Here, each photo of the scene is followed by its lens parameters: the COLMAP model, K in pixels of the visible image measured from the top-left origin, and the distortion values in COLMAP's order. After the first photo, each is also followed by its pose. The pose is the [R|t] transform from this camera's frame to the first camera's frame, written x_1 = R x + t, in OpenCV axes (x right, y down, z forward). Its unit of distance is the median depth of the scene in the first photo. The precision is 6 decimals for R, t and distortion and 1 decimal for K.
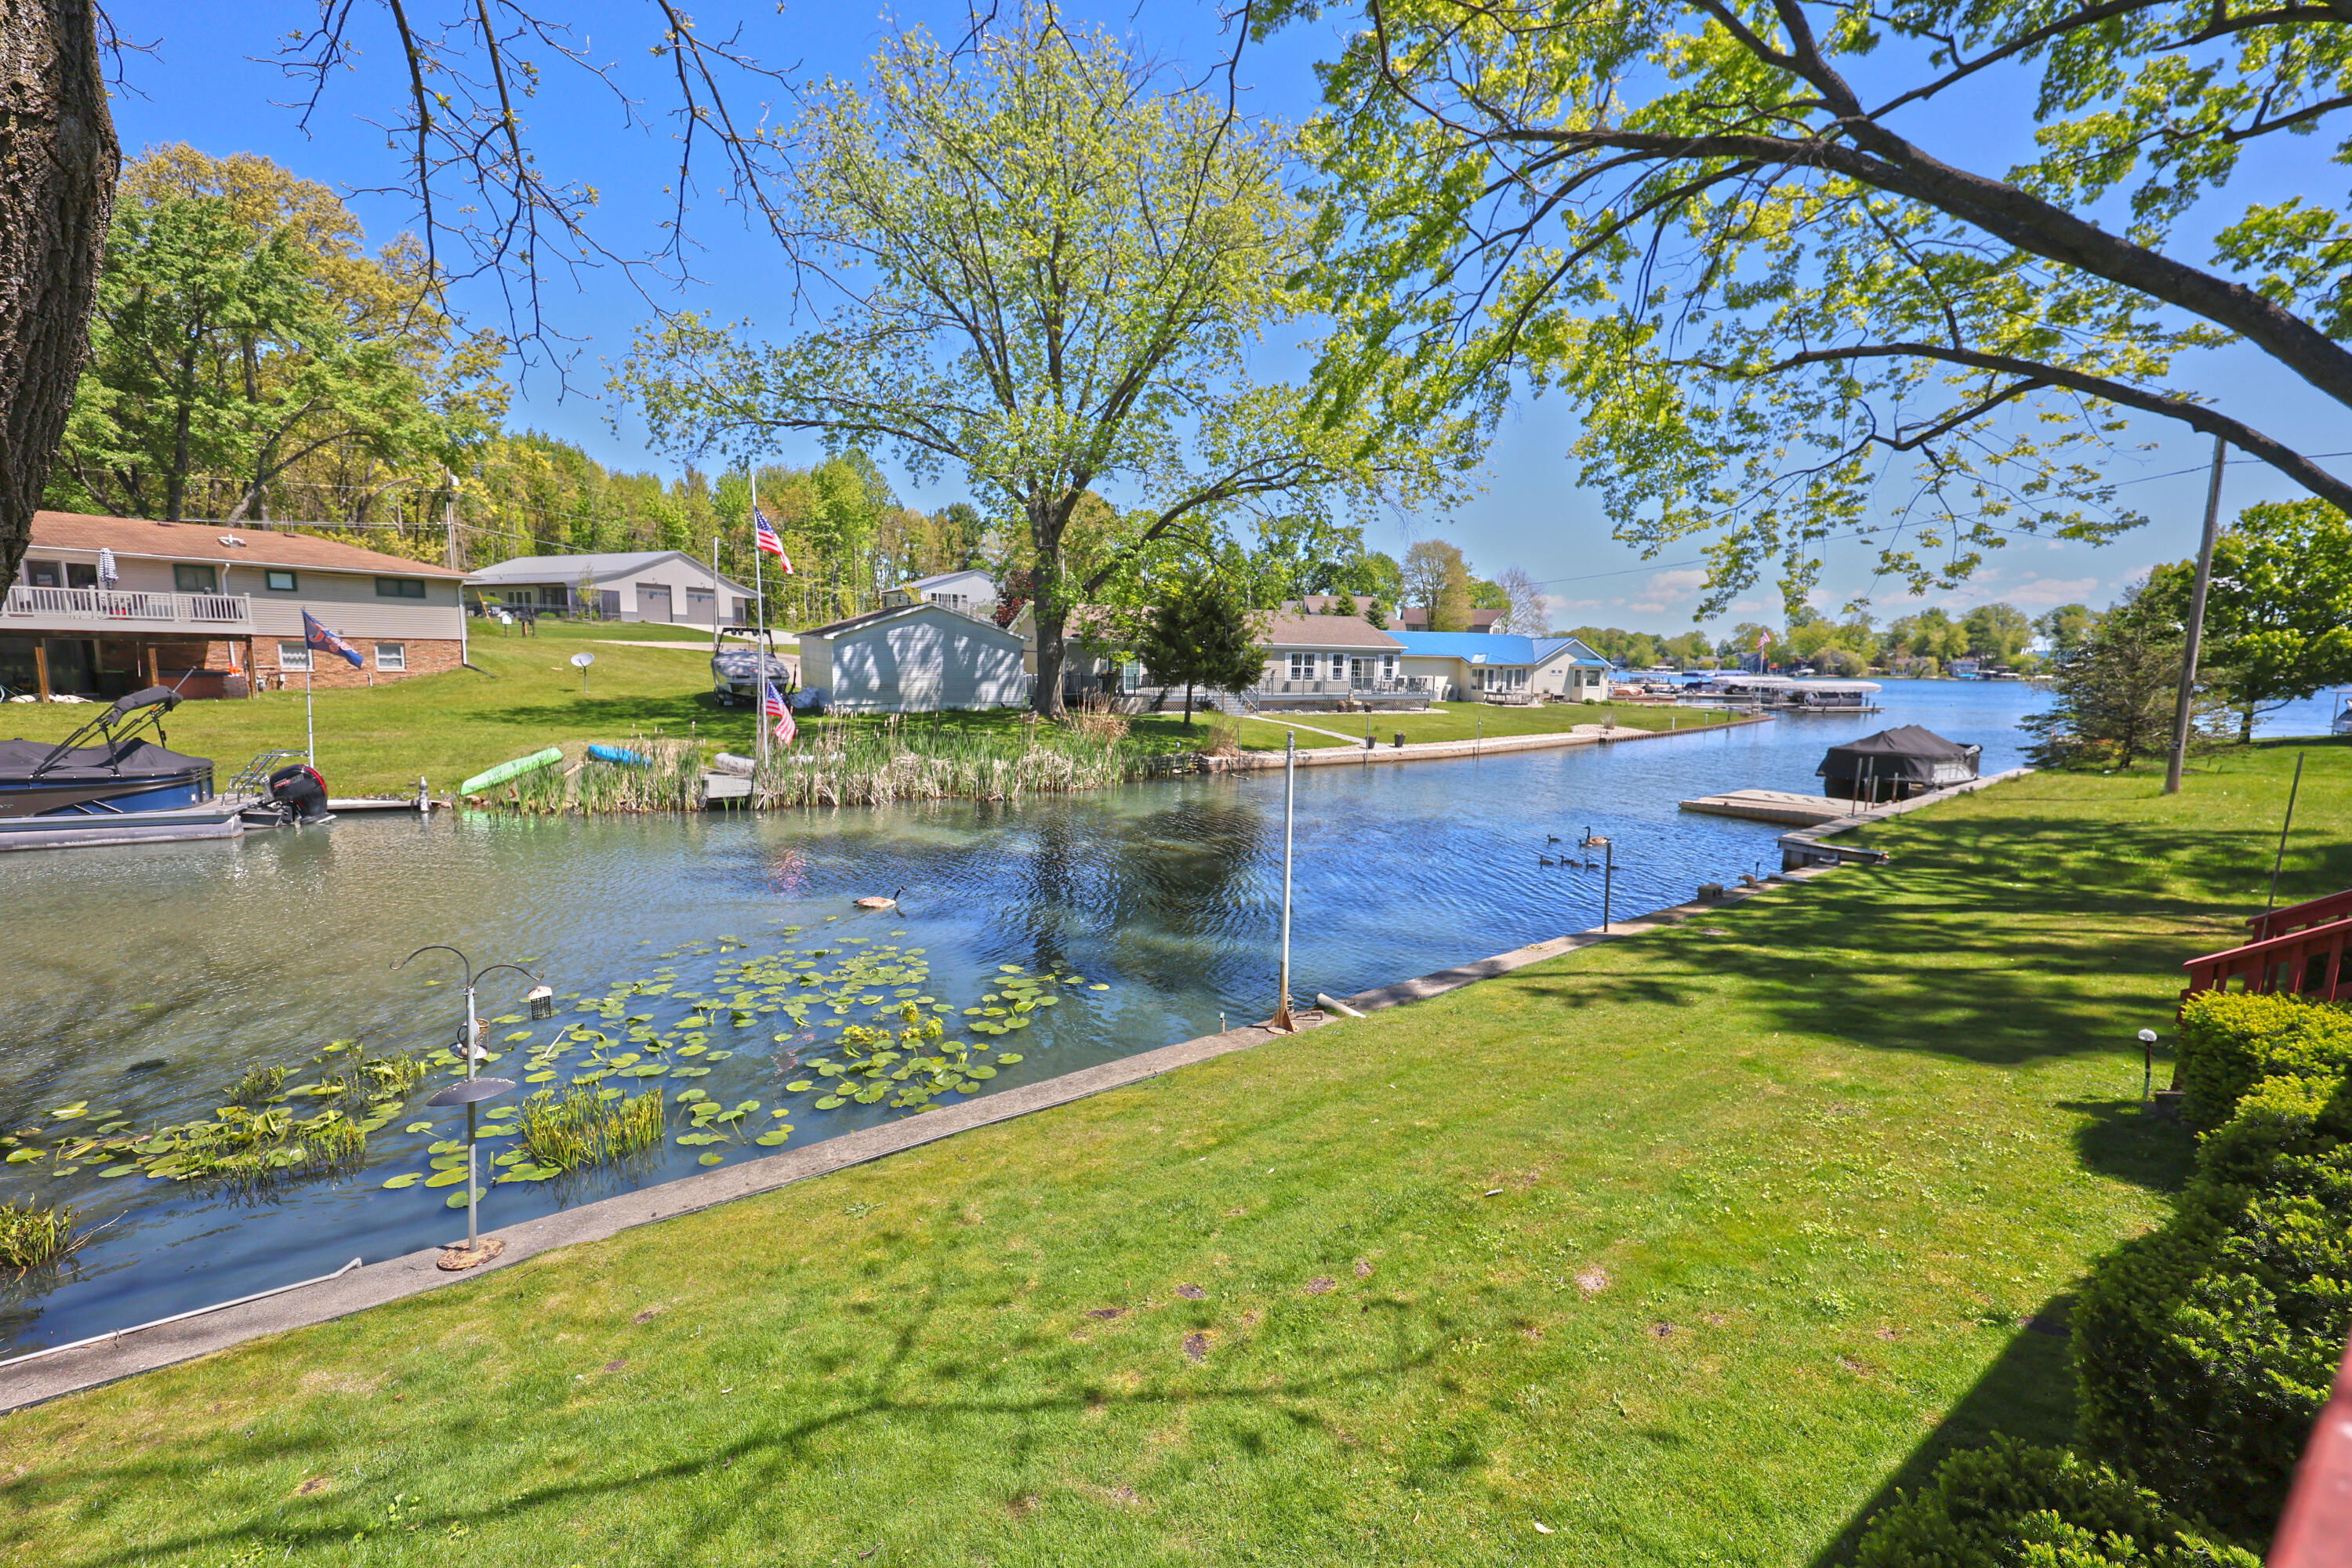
lens RADIAL K [[940.5, 0, 1171.8], [0, 940.5, 781.1], [0, 0, 1]] dist [-0.000684, -0.000139]
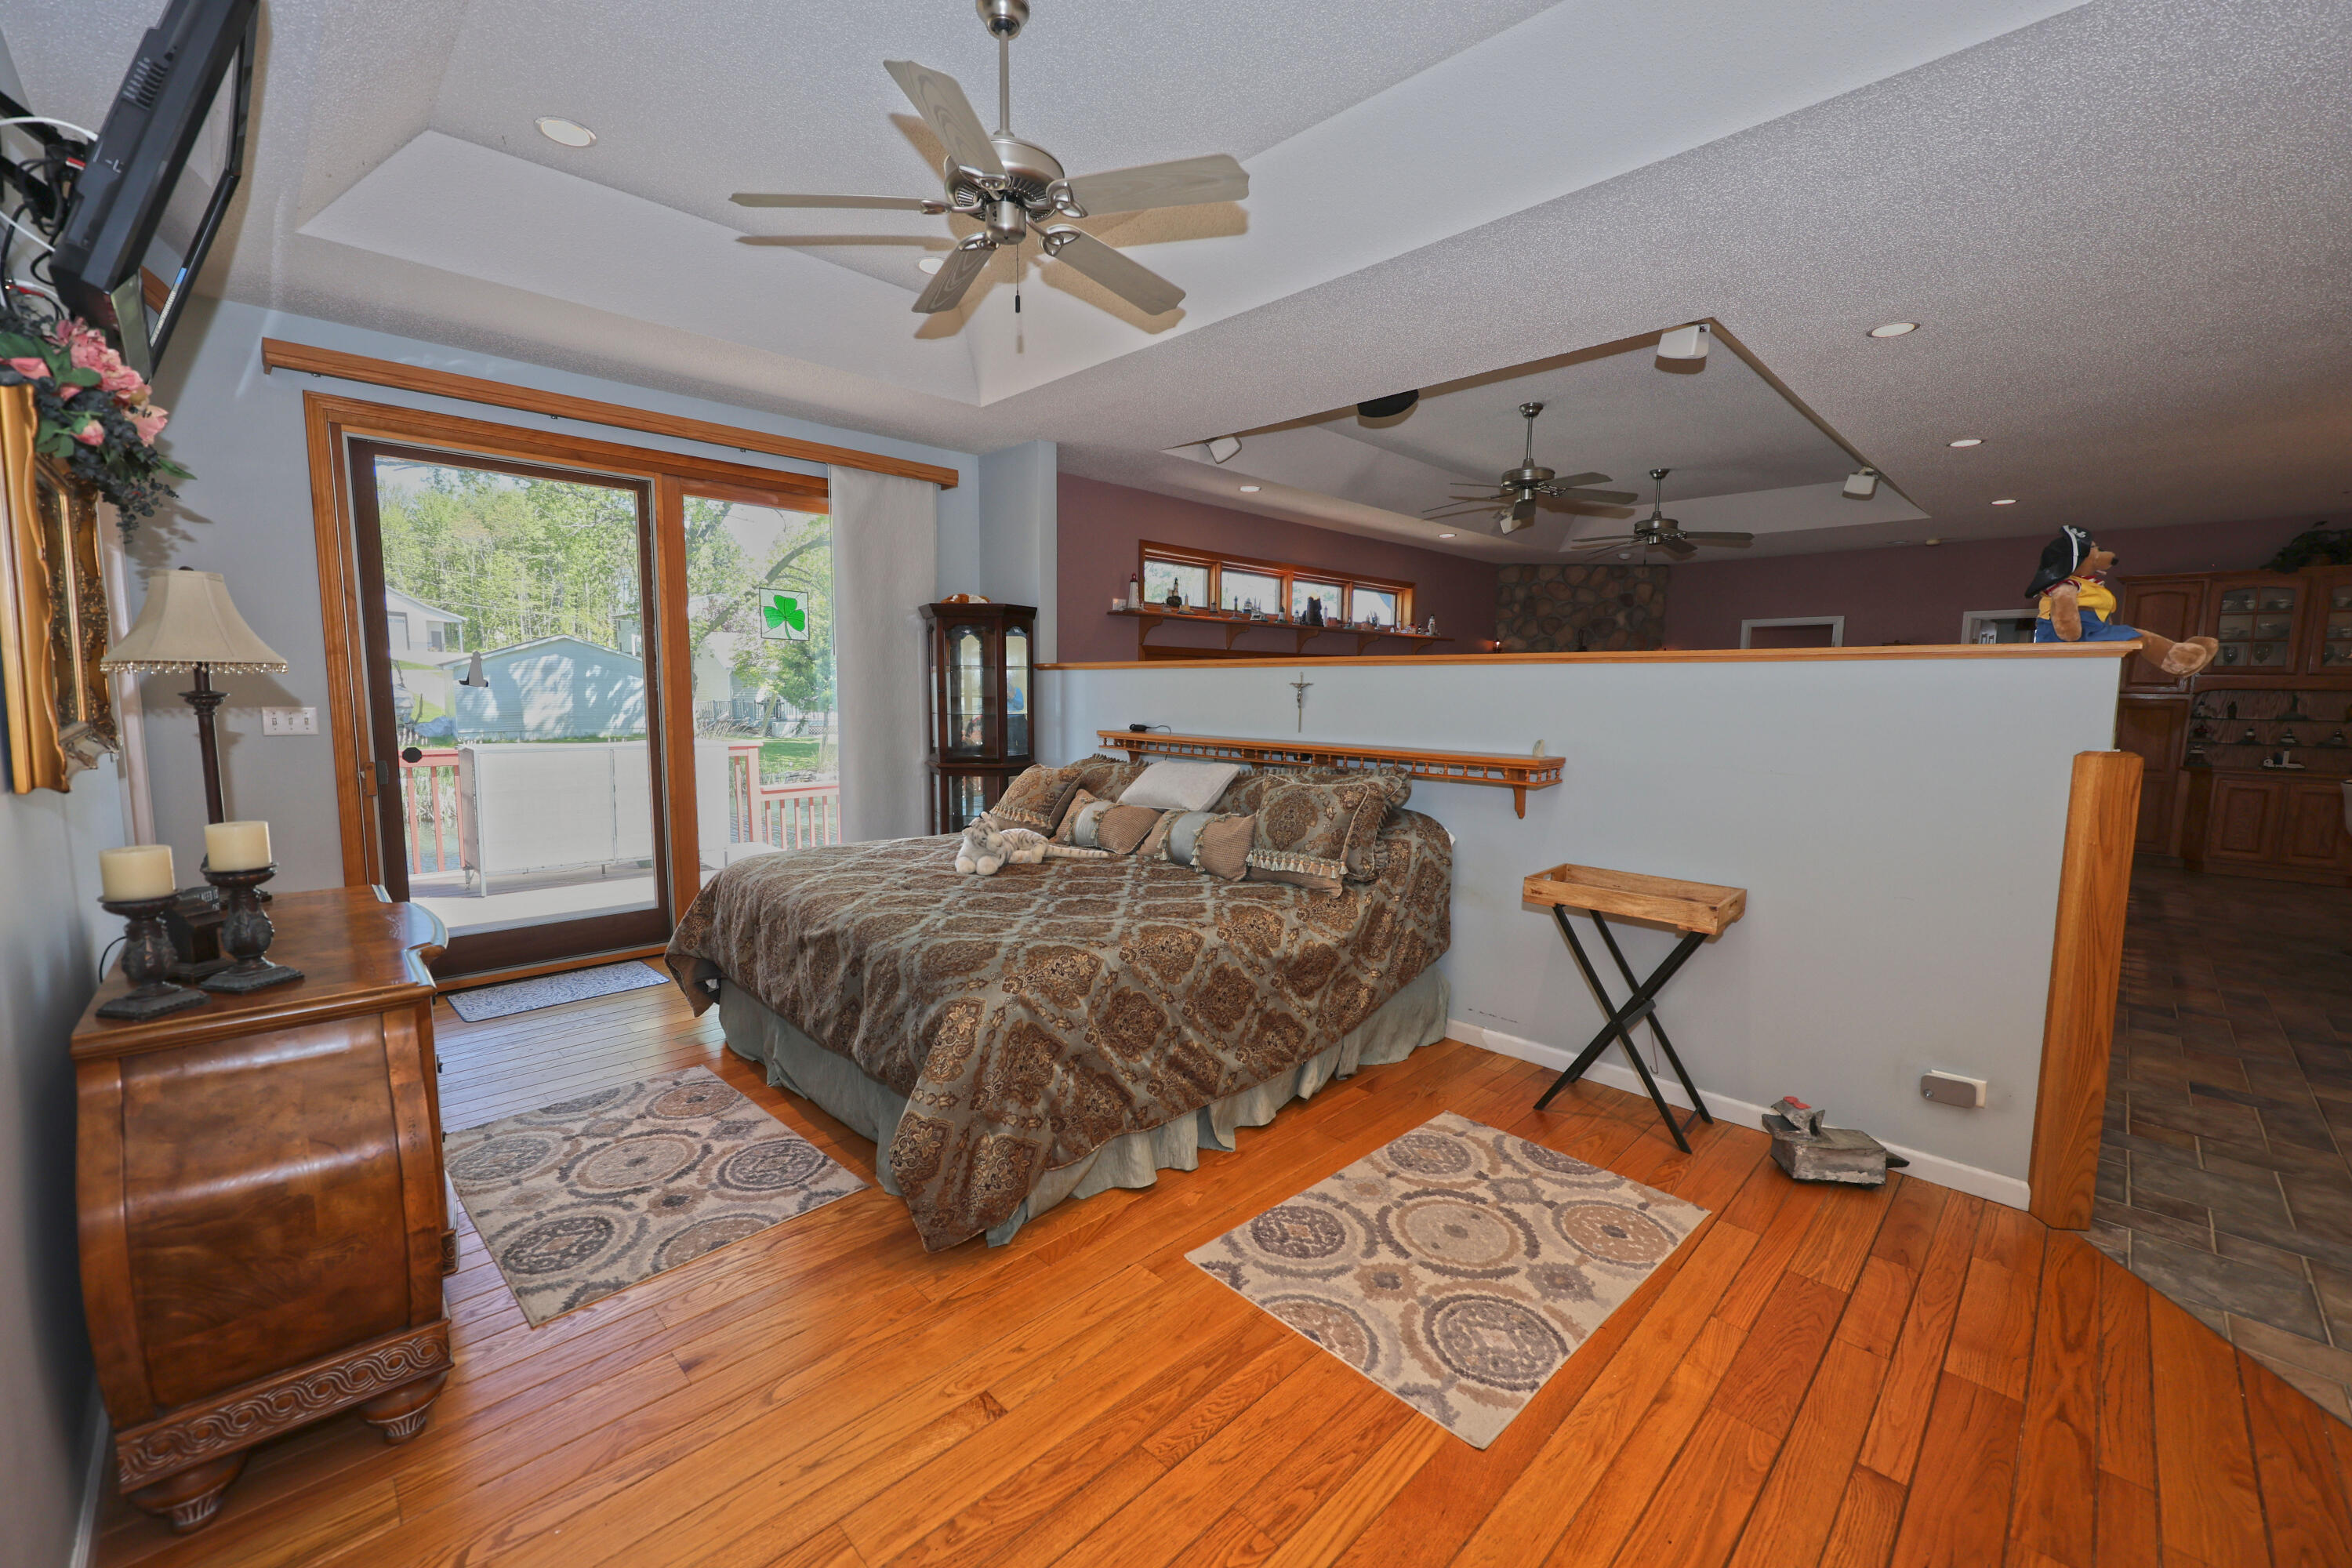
lens RADIAL K [[940.5, 0, 1174.0], [0, 940.5, 791.1], [0, 0, 1]] dist [-0.000684, -0.000139]
pose [[0.980192, -0.029079, 0.195905, 0.181515], [0.031647, 0.999449, -0.009990, 0.015502], [-0.195506, 0.015992, 0.980572, -0.148265]]
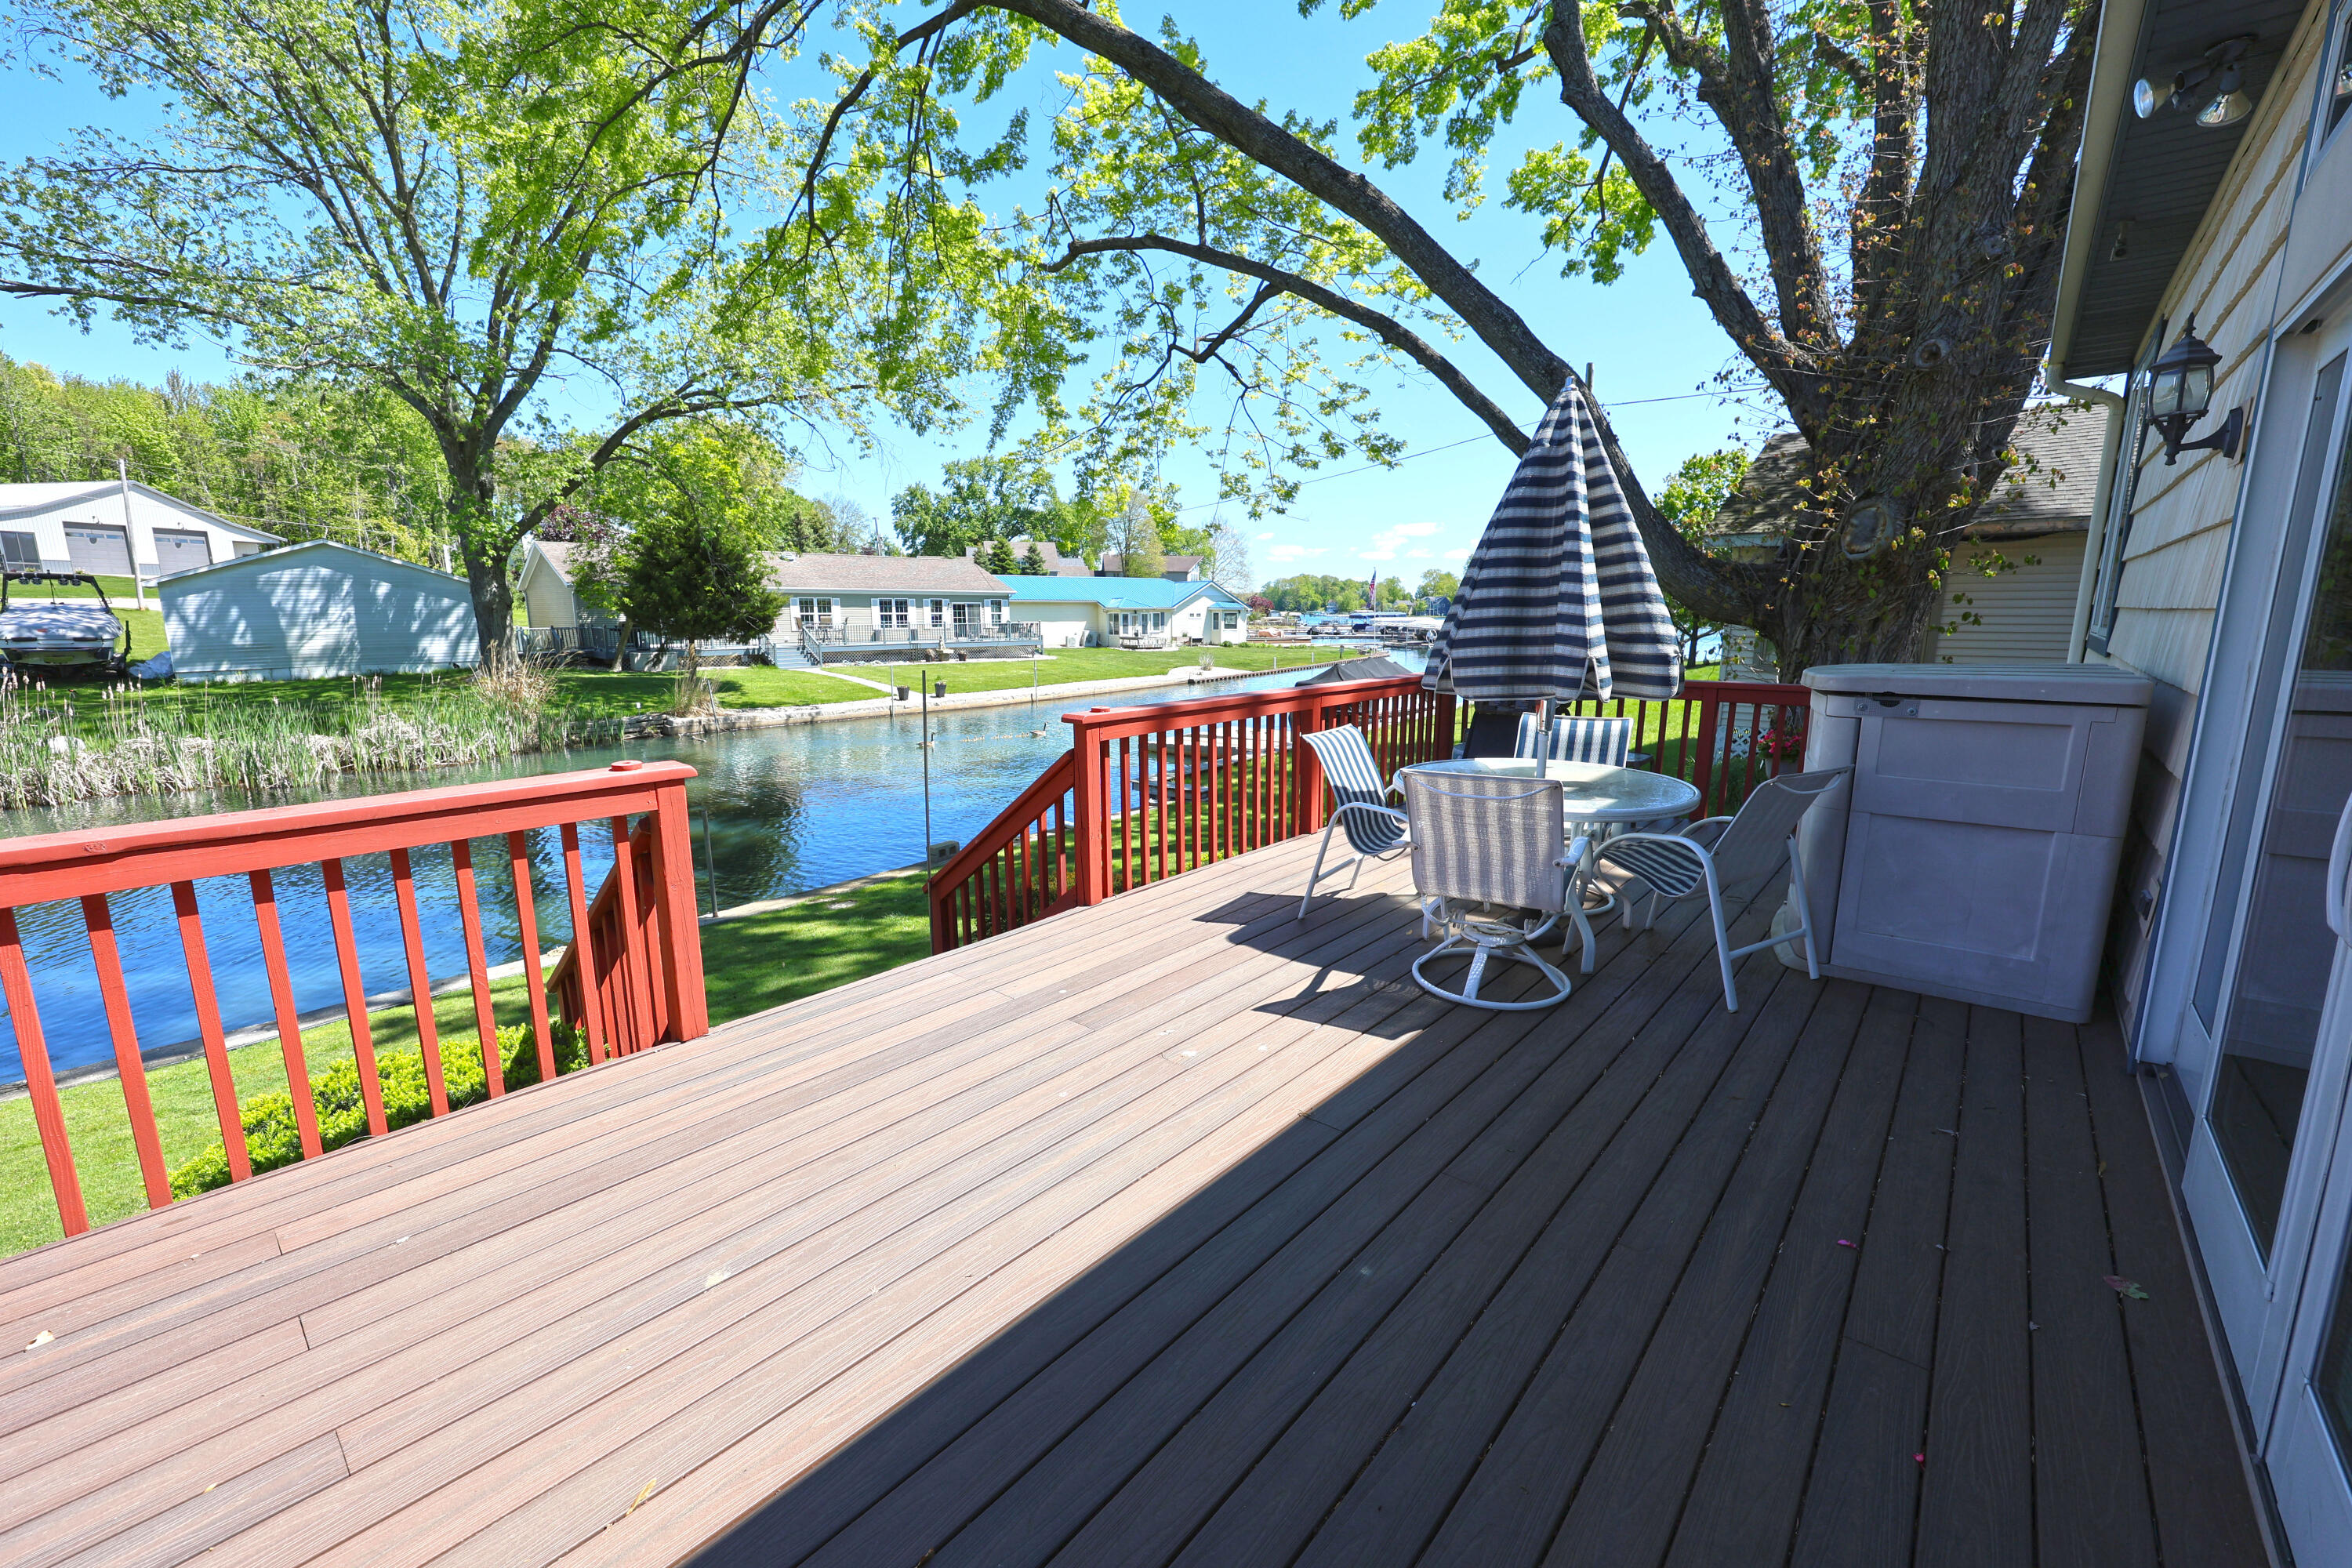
lens RADIAL K [[940.5, 0, 1178.8], [0, 940.5, 784.7], [0, 0, 1]] dist [-0.000684, -0.000139]
pose [[0.962360, -0.066171, 0.263598, 0.194306], [0.051679, 0.996766, 0.061545, 0.005086], [-0.266818, -0.045606, 0.962667, 0.030524]]
